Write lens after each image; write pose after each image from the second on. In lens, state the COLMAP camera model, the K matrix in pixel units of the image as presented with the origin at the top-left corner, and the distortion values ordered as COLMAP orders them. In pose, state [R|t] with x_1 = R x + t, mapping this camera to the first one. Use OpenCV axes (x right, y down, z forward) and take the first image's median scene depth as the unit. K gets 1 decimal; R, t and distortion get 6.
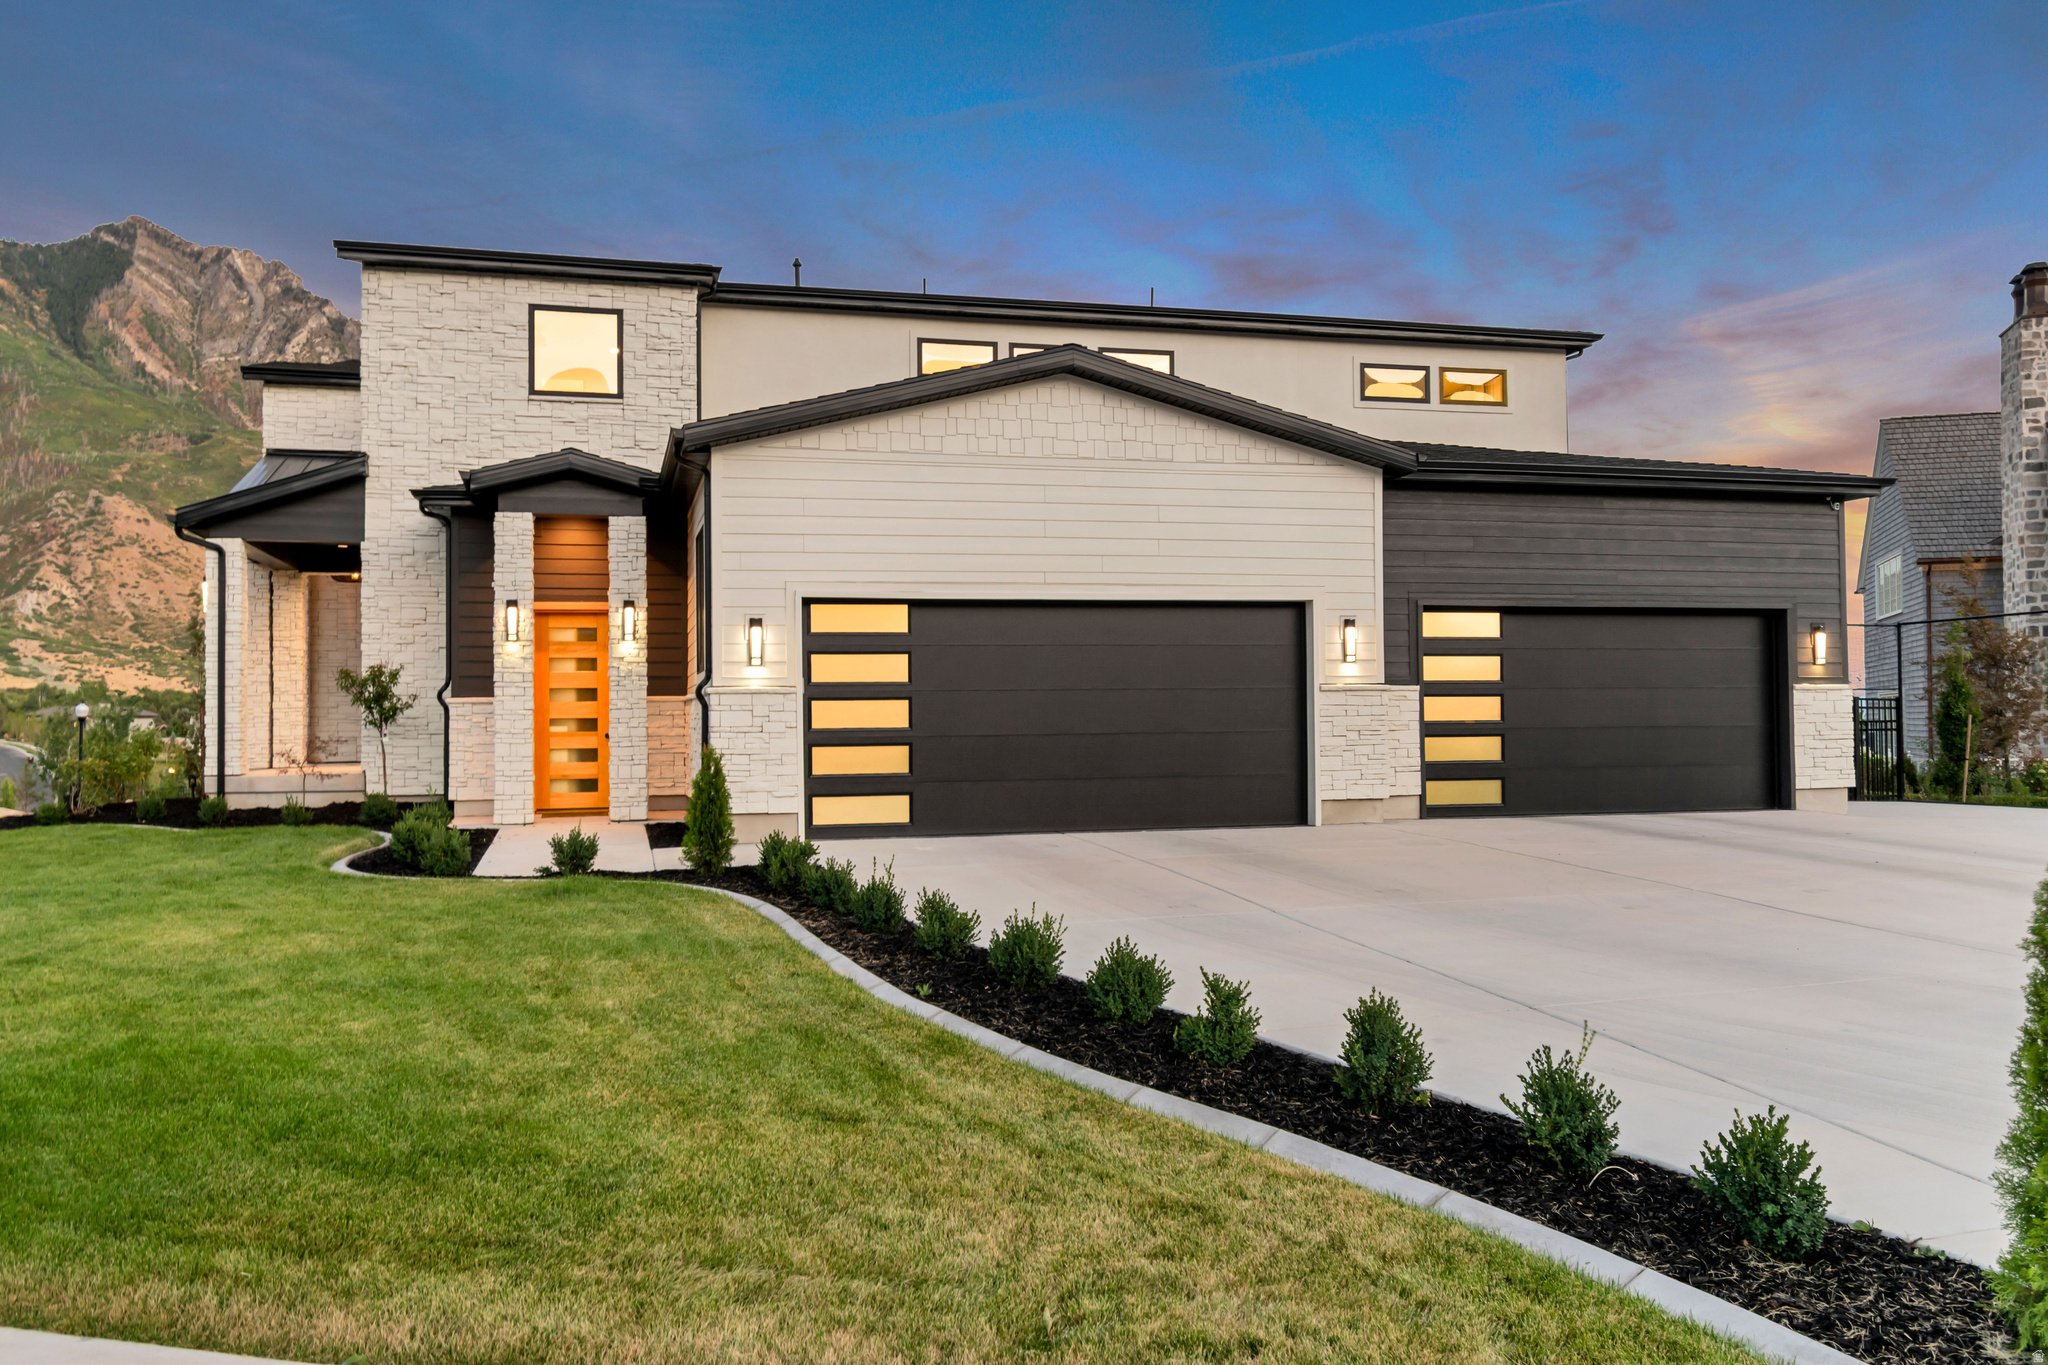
lens RADIAL K [[1599.7, 0, 1066.6], [0, 1599.7, 680.2], [0, 0, 1]] dist [0.013336, -0.007370]
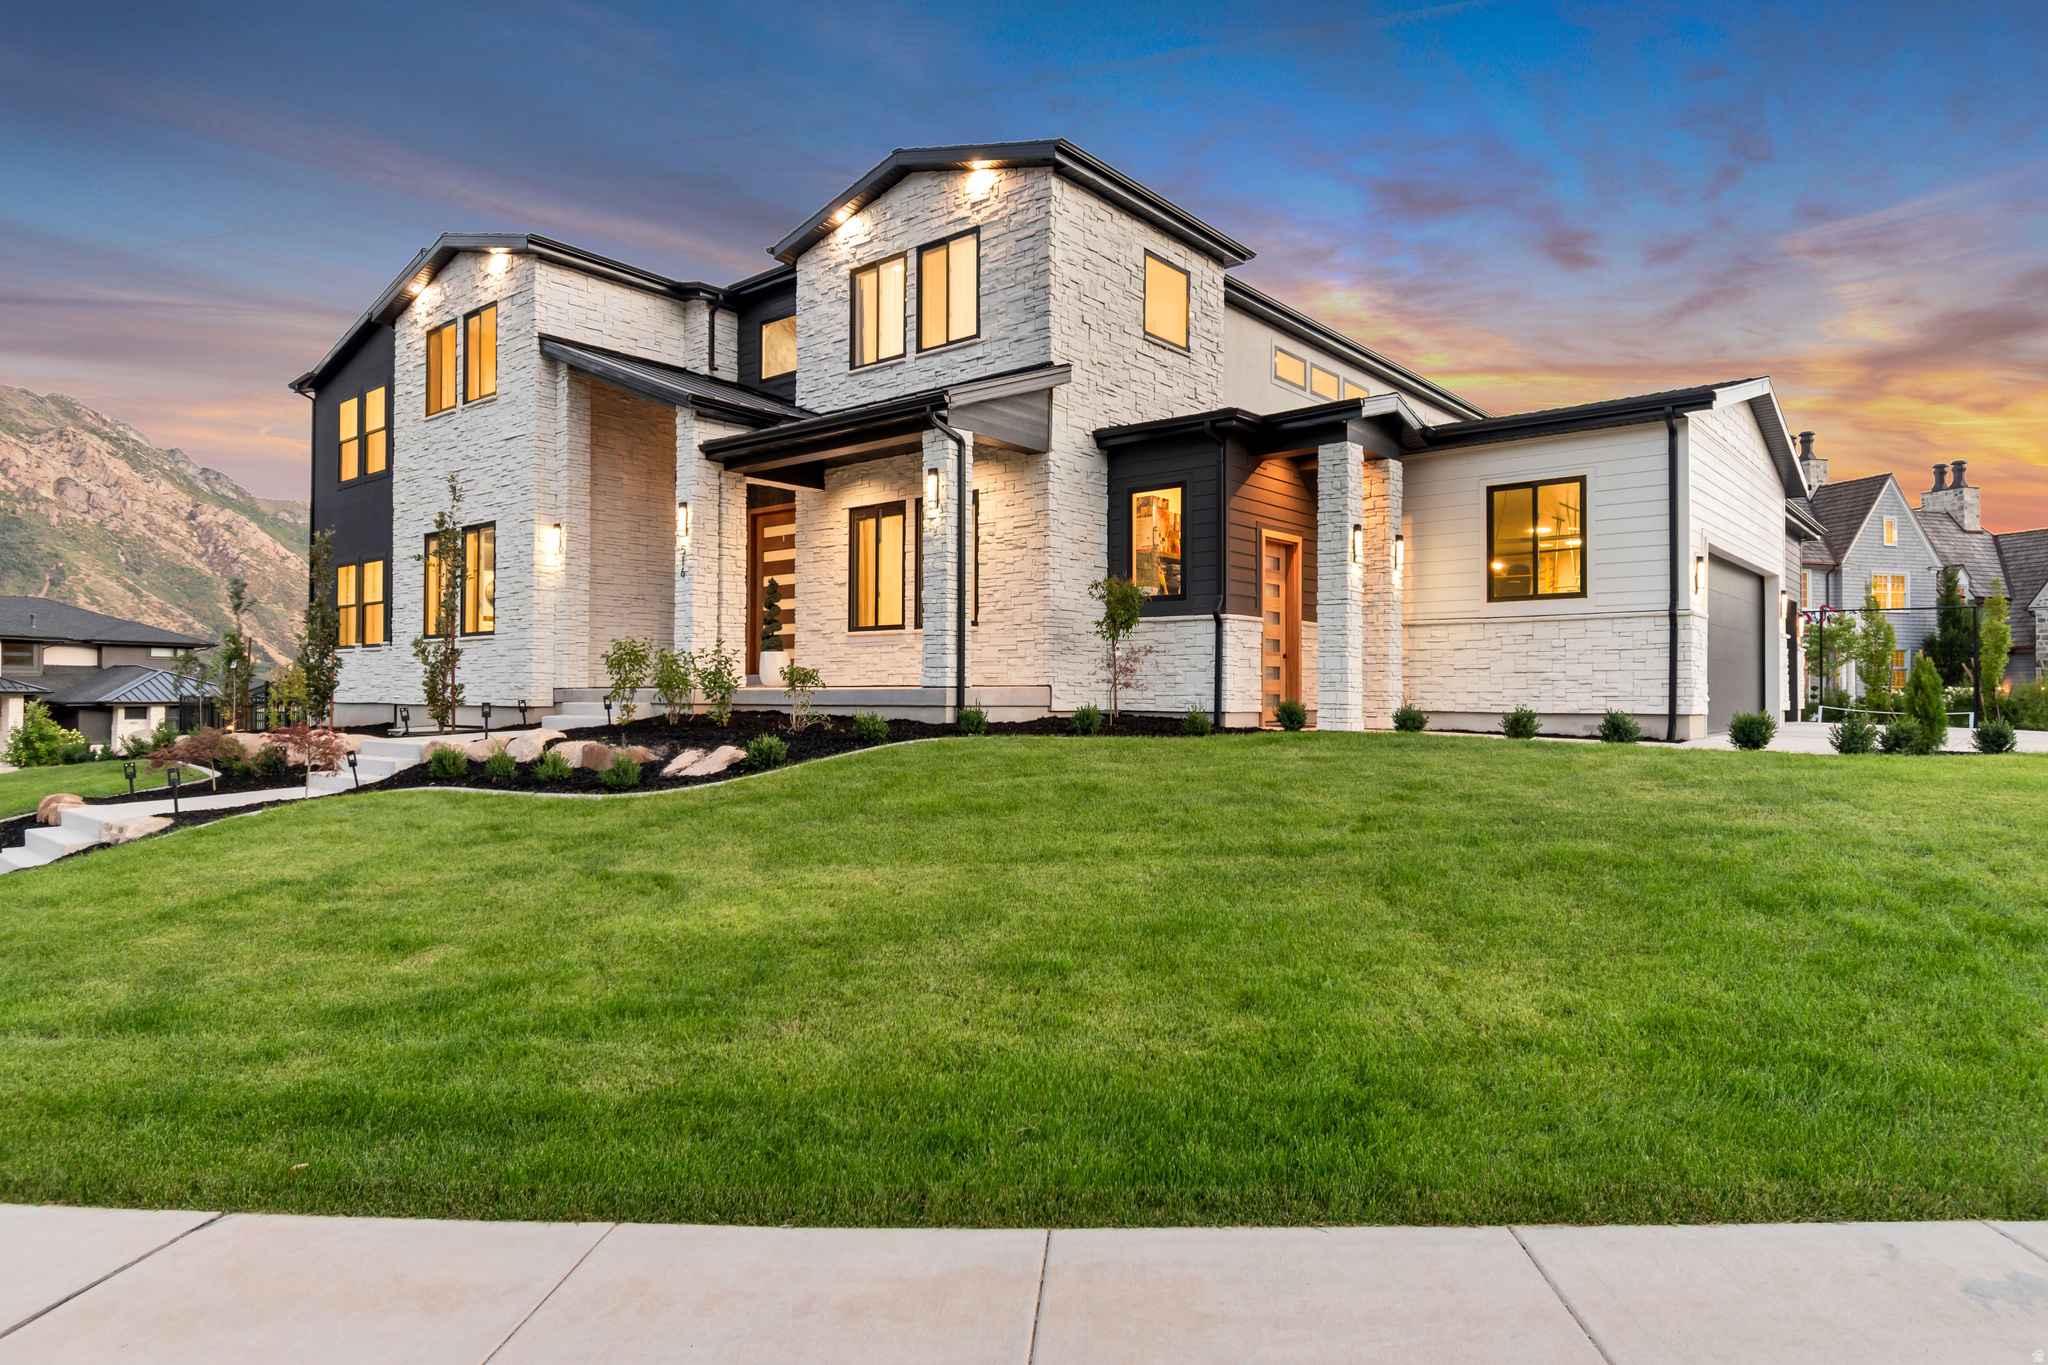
lens RADIAL K [[1188.8, 0, 1057.5], [0, 1188.8, 658.3], [0, 0, 1]] dist [0.001845, -0.002797]
pose [[0.819168, 0.031617, 0.572681, -0.924204], [-0.026146, 0.999500, -0.017781, 0.056982], [-0.572957, -0.000408, 0.819585, 0.439576]]
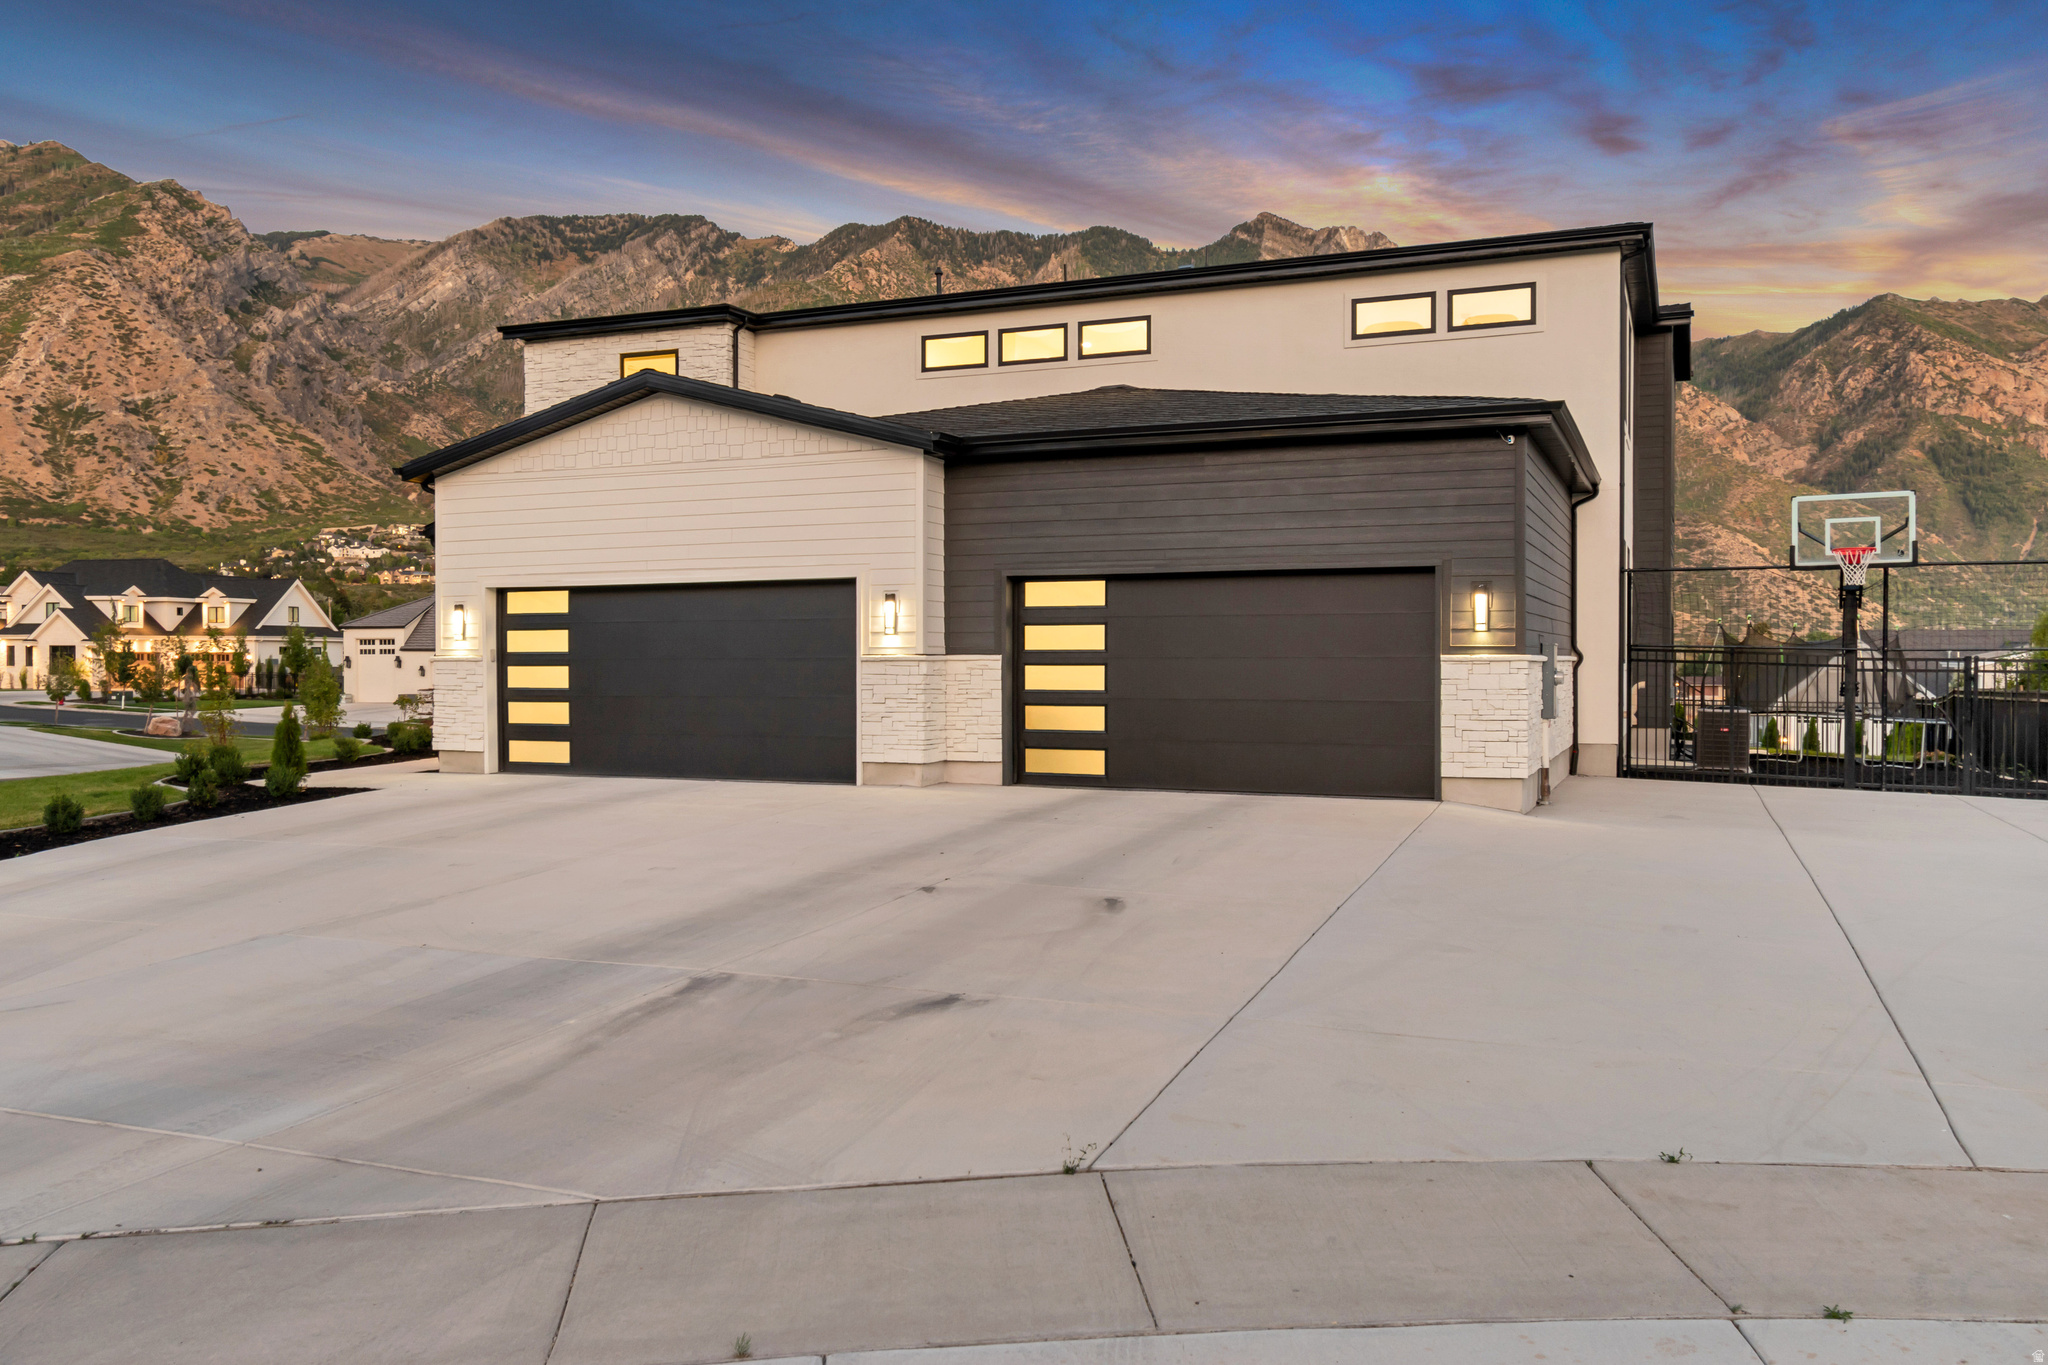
lens RADIAL K [[1599.7, 0, 1061.6], [0, 1599.7, 665.7], [0, 0, 1]] dist [0.013336, -0.007370]
pose [[0.787976, 0.011832, -0.615592, 0.846197], [0.008212, 0.999524, 0.029722, -0.019136], [0.615651, -0.028476, 0.787504, 0.211119]]
